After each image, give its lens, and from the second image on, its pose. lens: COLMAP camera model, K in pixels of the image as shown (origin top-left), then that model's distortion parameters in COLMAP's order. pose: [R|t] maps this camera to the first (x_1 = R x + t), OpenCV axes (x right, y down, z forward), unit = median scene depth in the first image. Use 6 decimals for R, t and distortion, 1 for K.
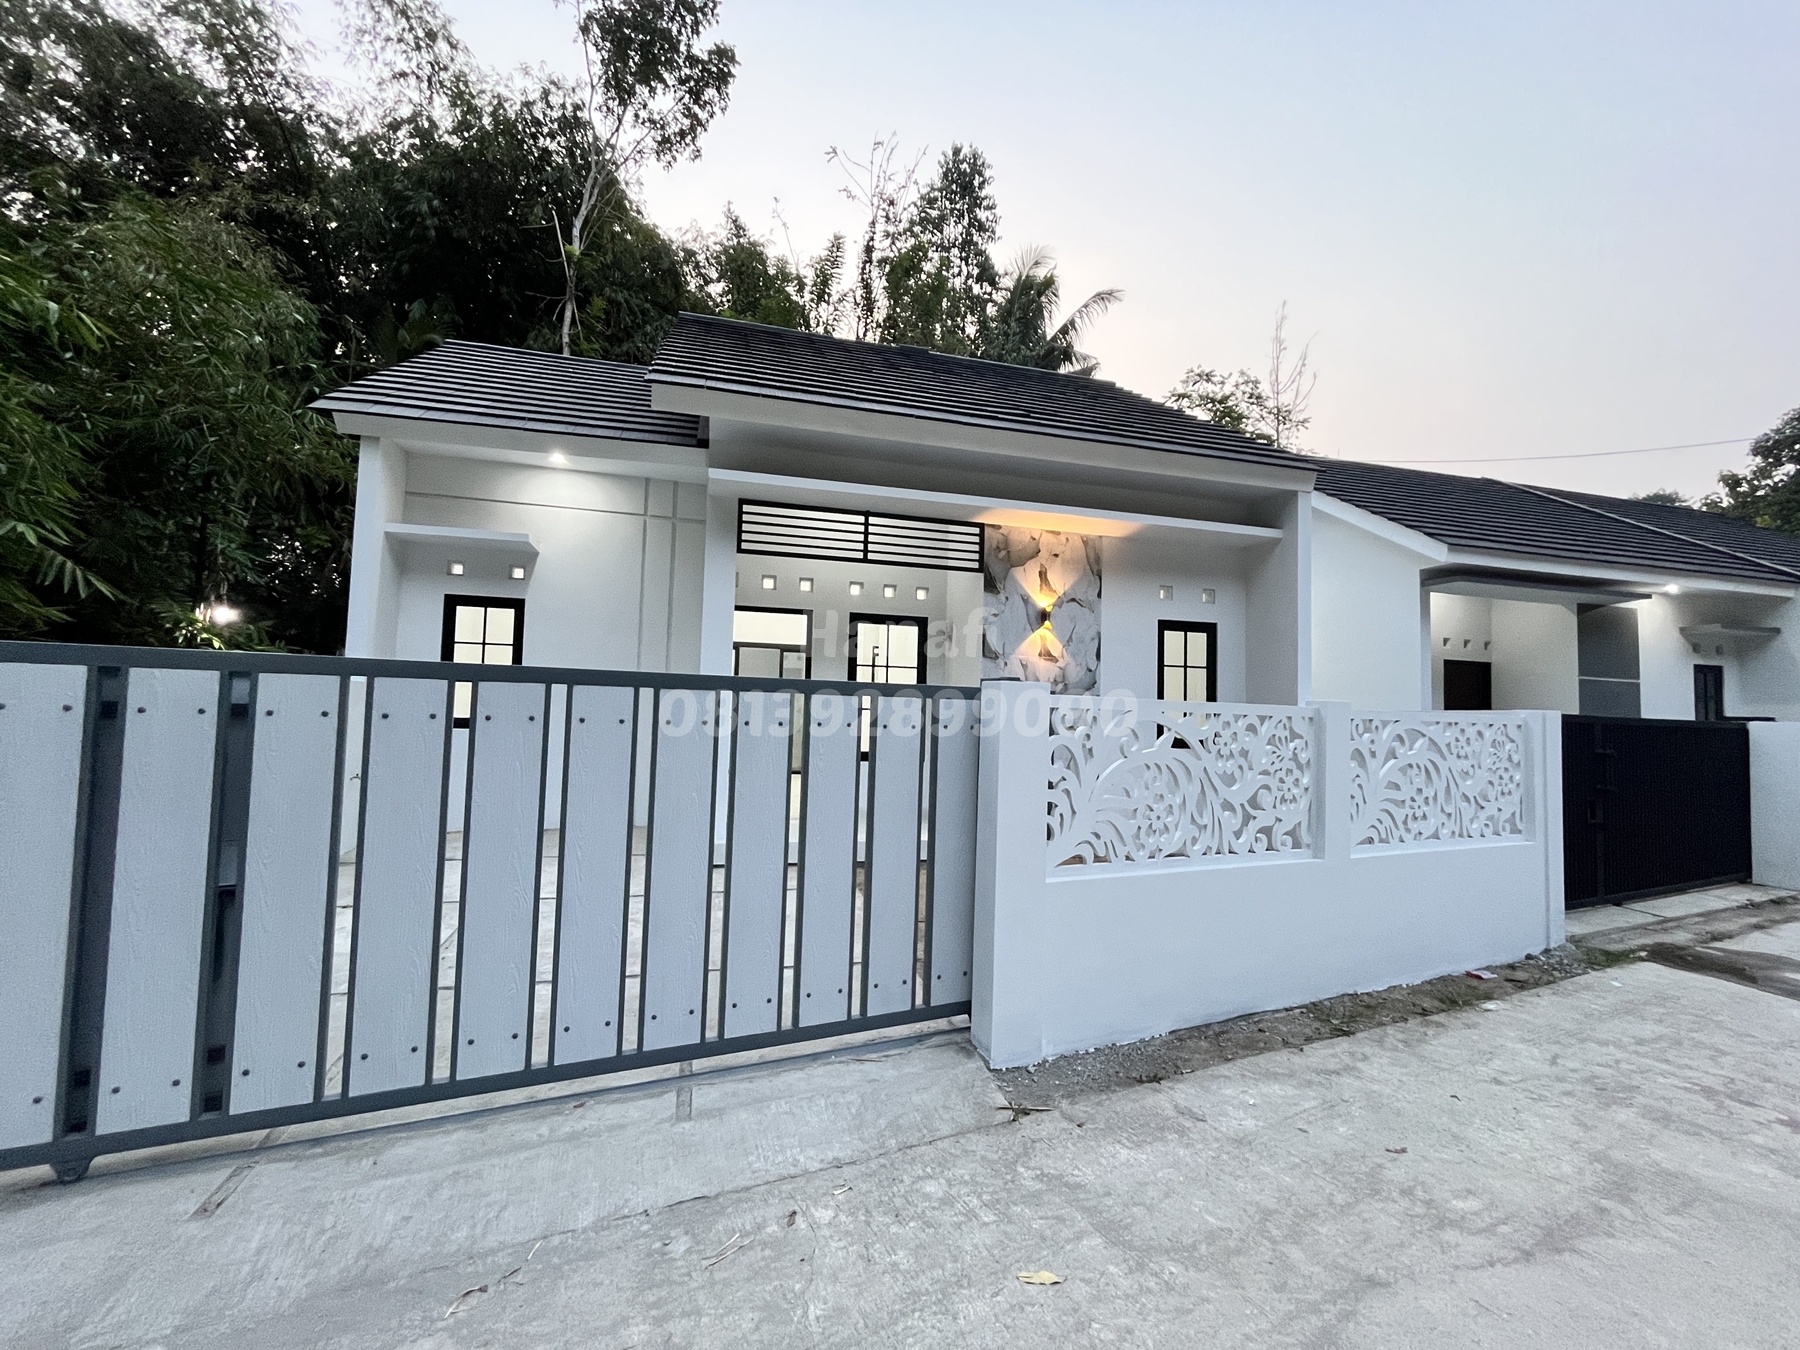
lens RADIAL K [[726.9, 0, 895.8], [0, 726.9, 674.8], [0, 0, 1]] dist [-0.003780, 0.000616]
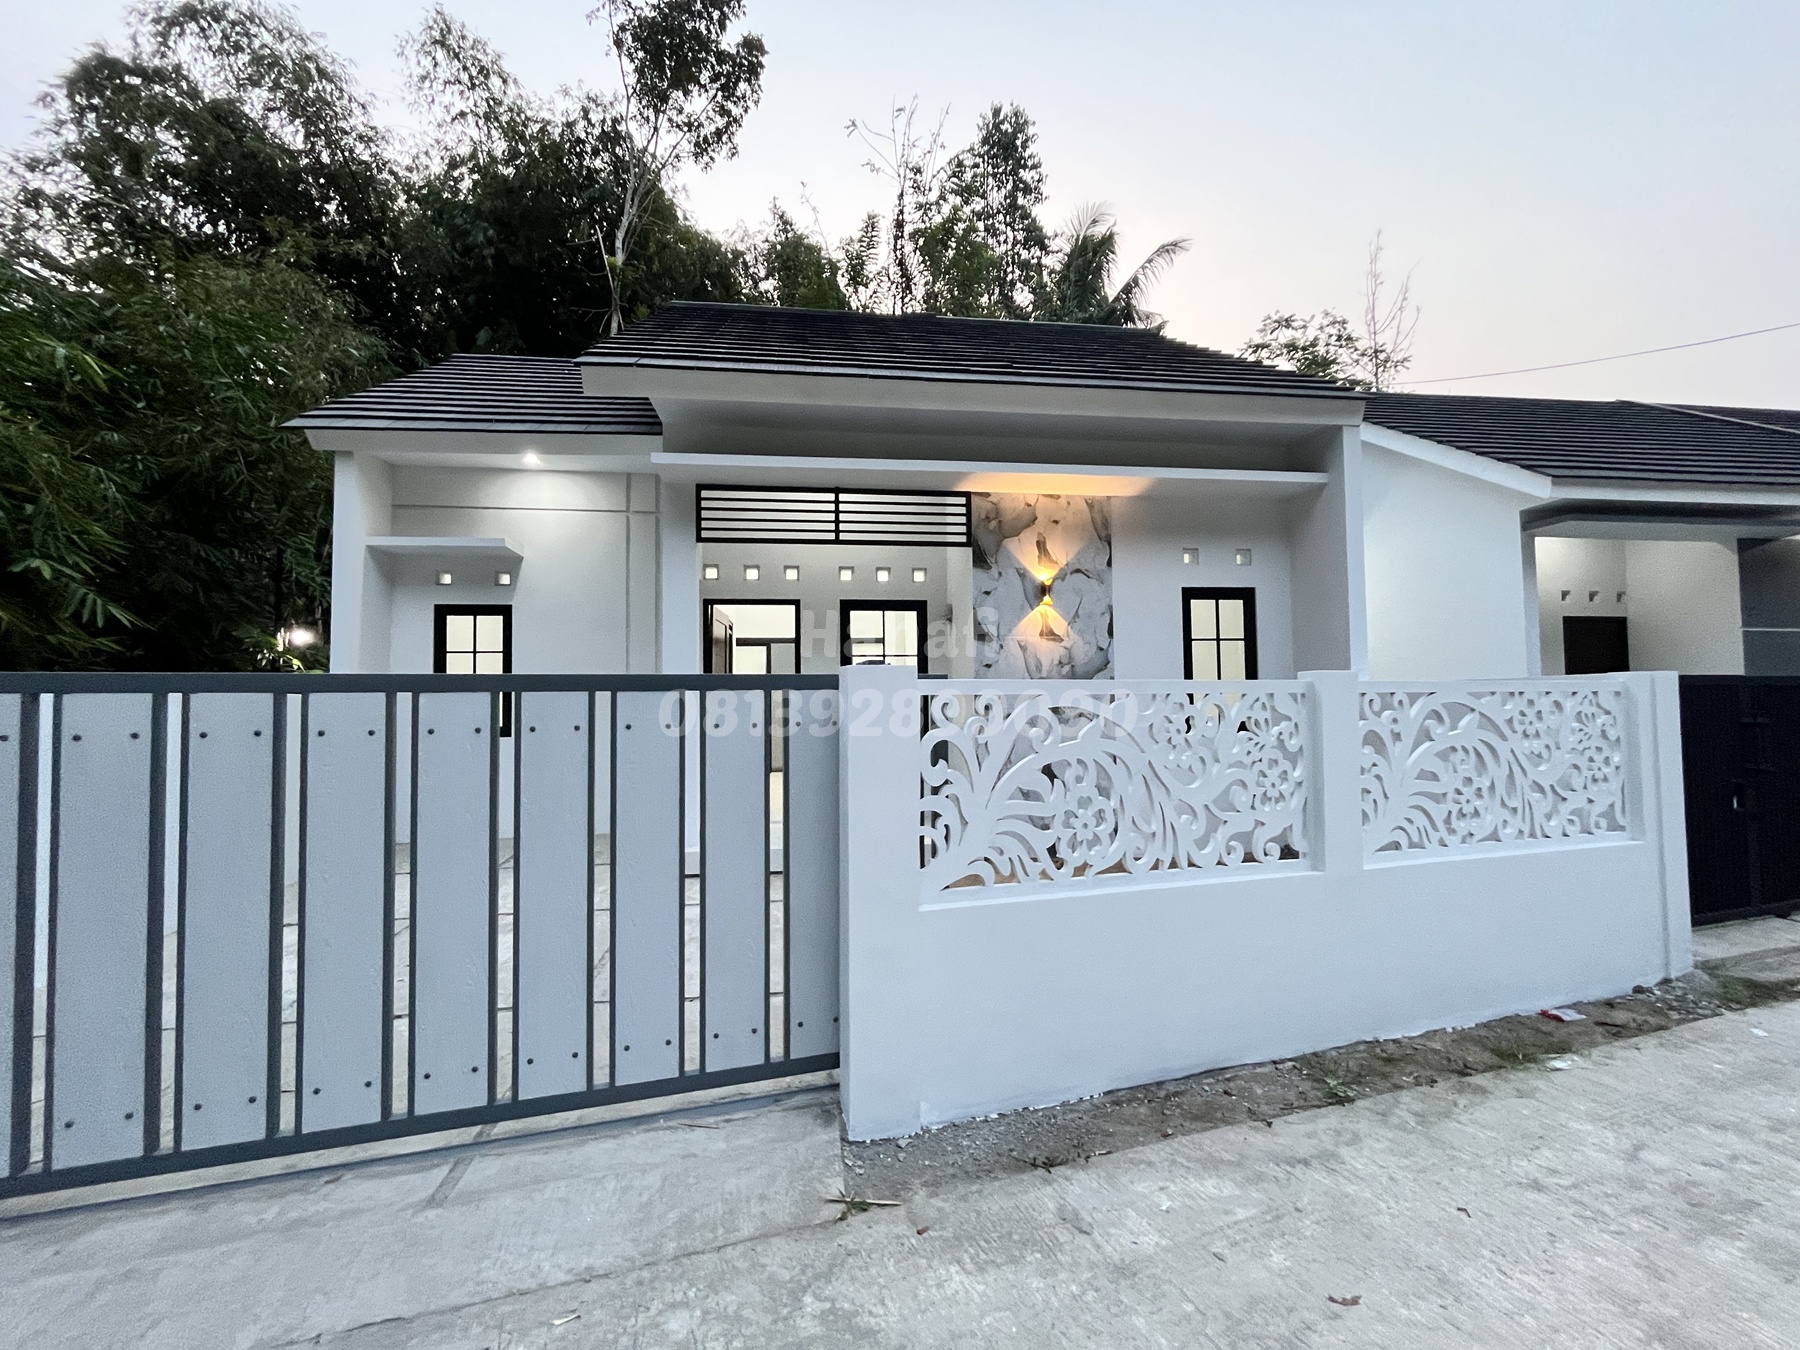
lens RADIAL K [[726.9, 0, 896.4], [0, 726.9, 676.0], [0, 0, 1]] dist [-0.003780, 0.000616]
pose [[0.990665, -0.044074, -0.128994, 0.136867], [0.045689, 0.998910, 0.009588, 0.006869], [0.128431, -0.015392, 0.991599, 0.091082]]
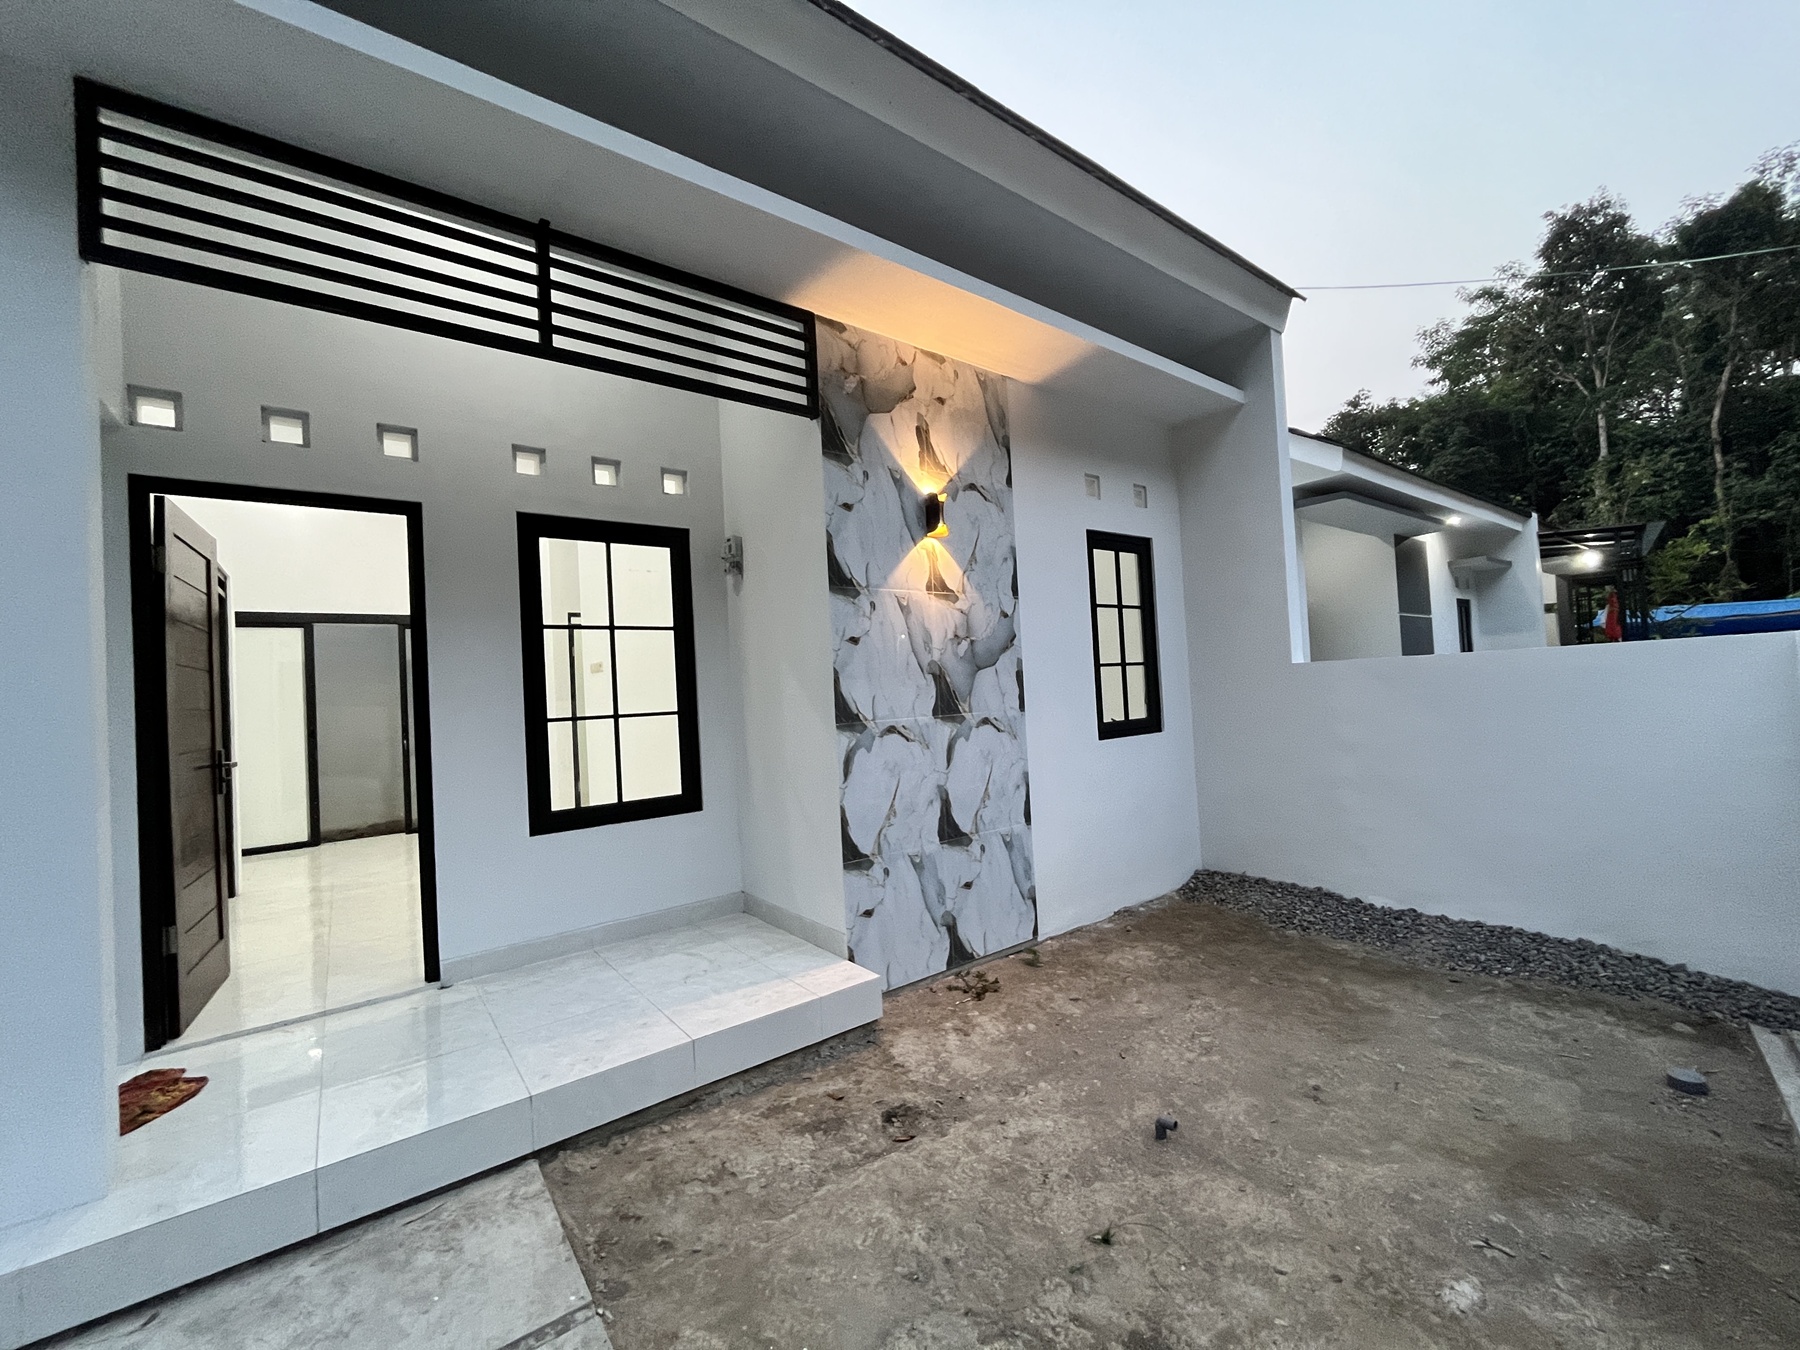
lens RADIAL K [[726.9, 0, 891.3], [0, 726.9, 677.2], [0, 0, 1]] dist [-0.003780, 0.000616]
pose [[0.922303, -0.067778, 0.380477, -0.029629], [0.057035, 0.997592, 0.039456, 0.014736], [-0.382236, -0.014690, 0.923948, 0.534035]]
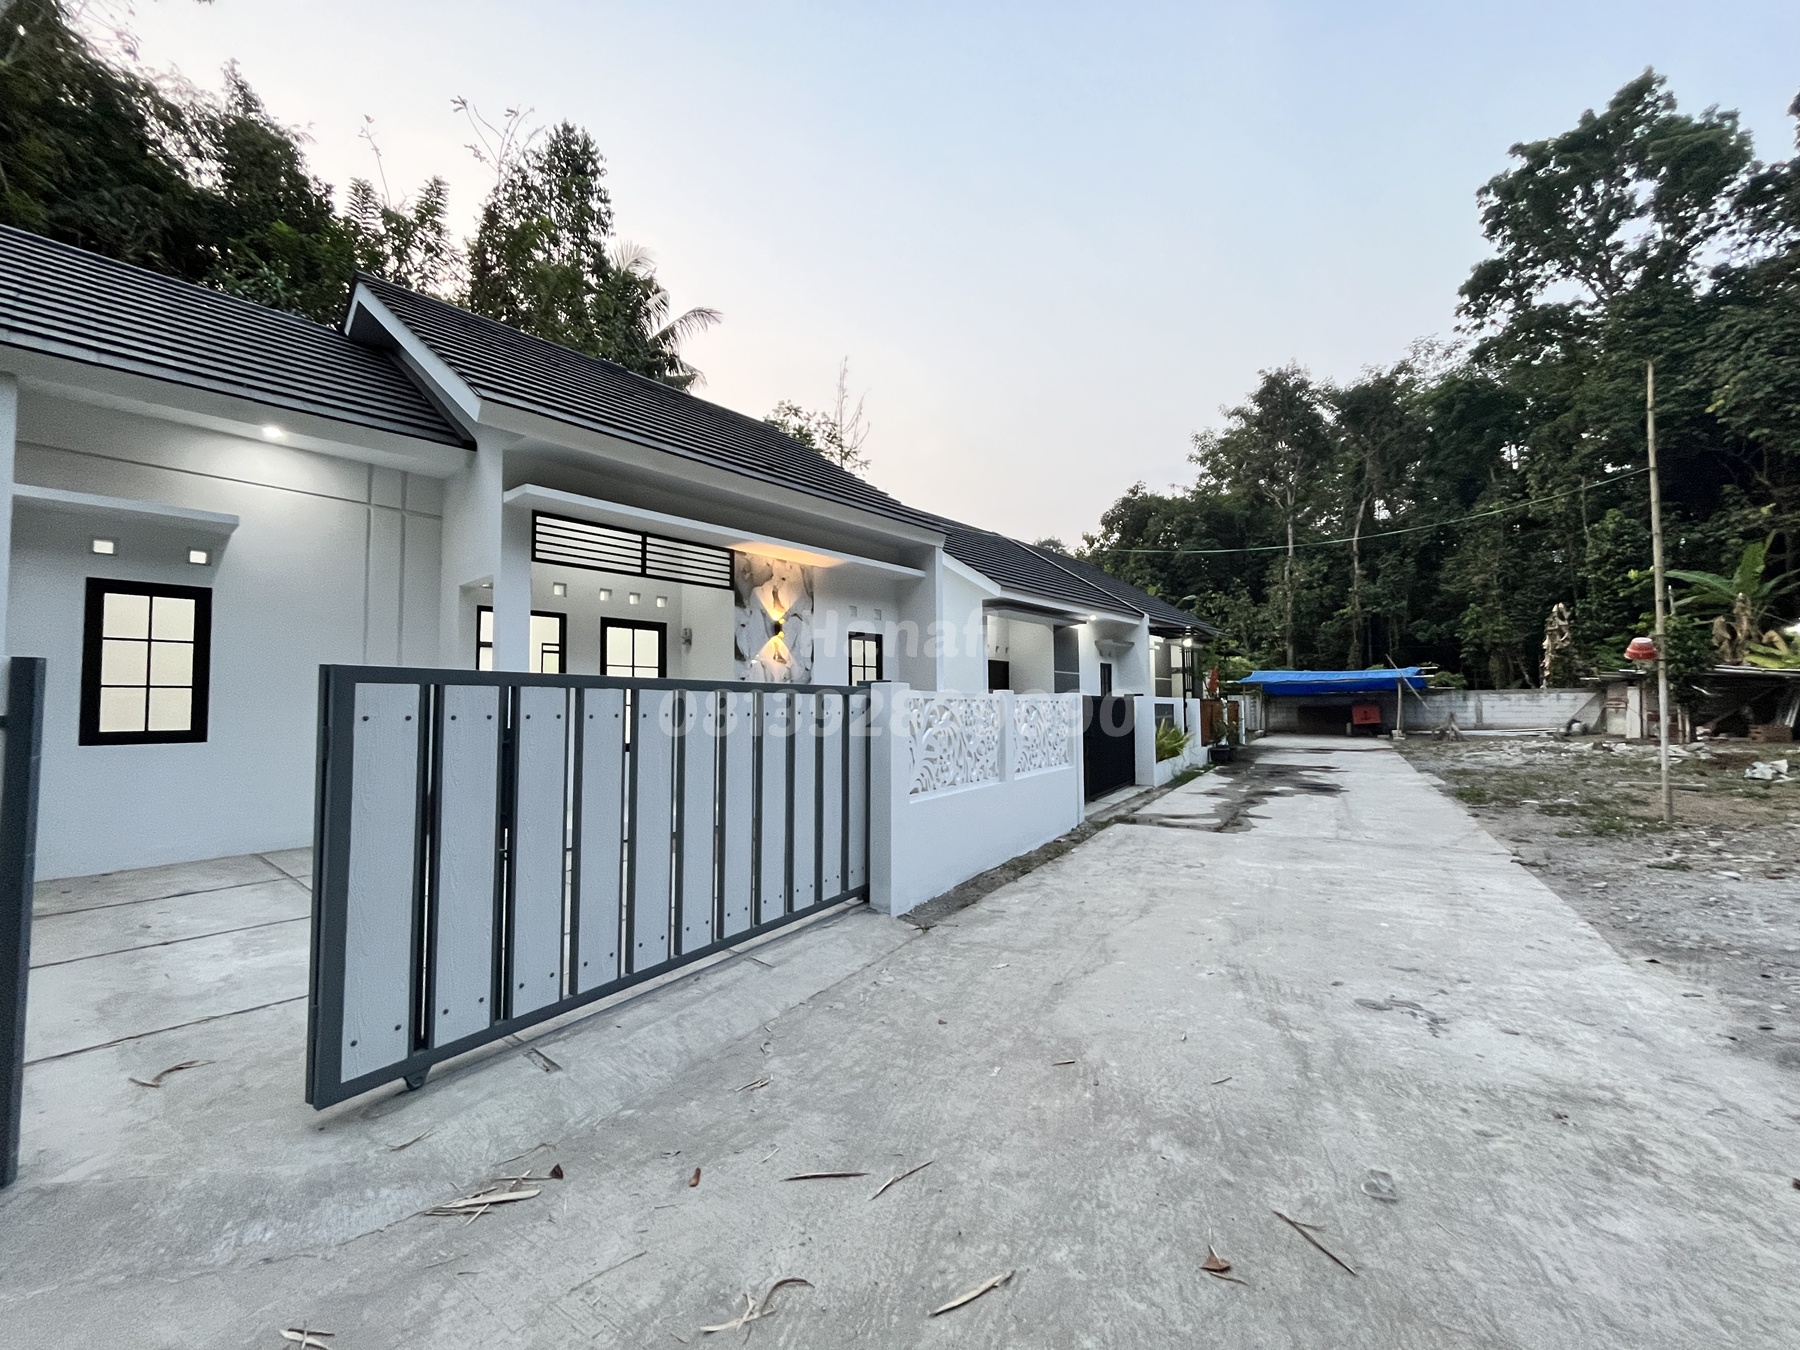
lens RADIAL K [[726.9, 0, 892.2], [0, 726.9, 674.4], [0, 0, 1]] dist [-0.003780, 0.000616]
pose [[0.824326, -0.008018, 0.566059, -0.351929], [0.001541, 0.999928, 0.011919, -0.013341], [-0.566114, -0.008953, 0.824279, -0.158210]]
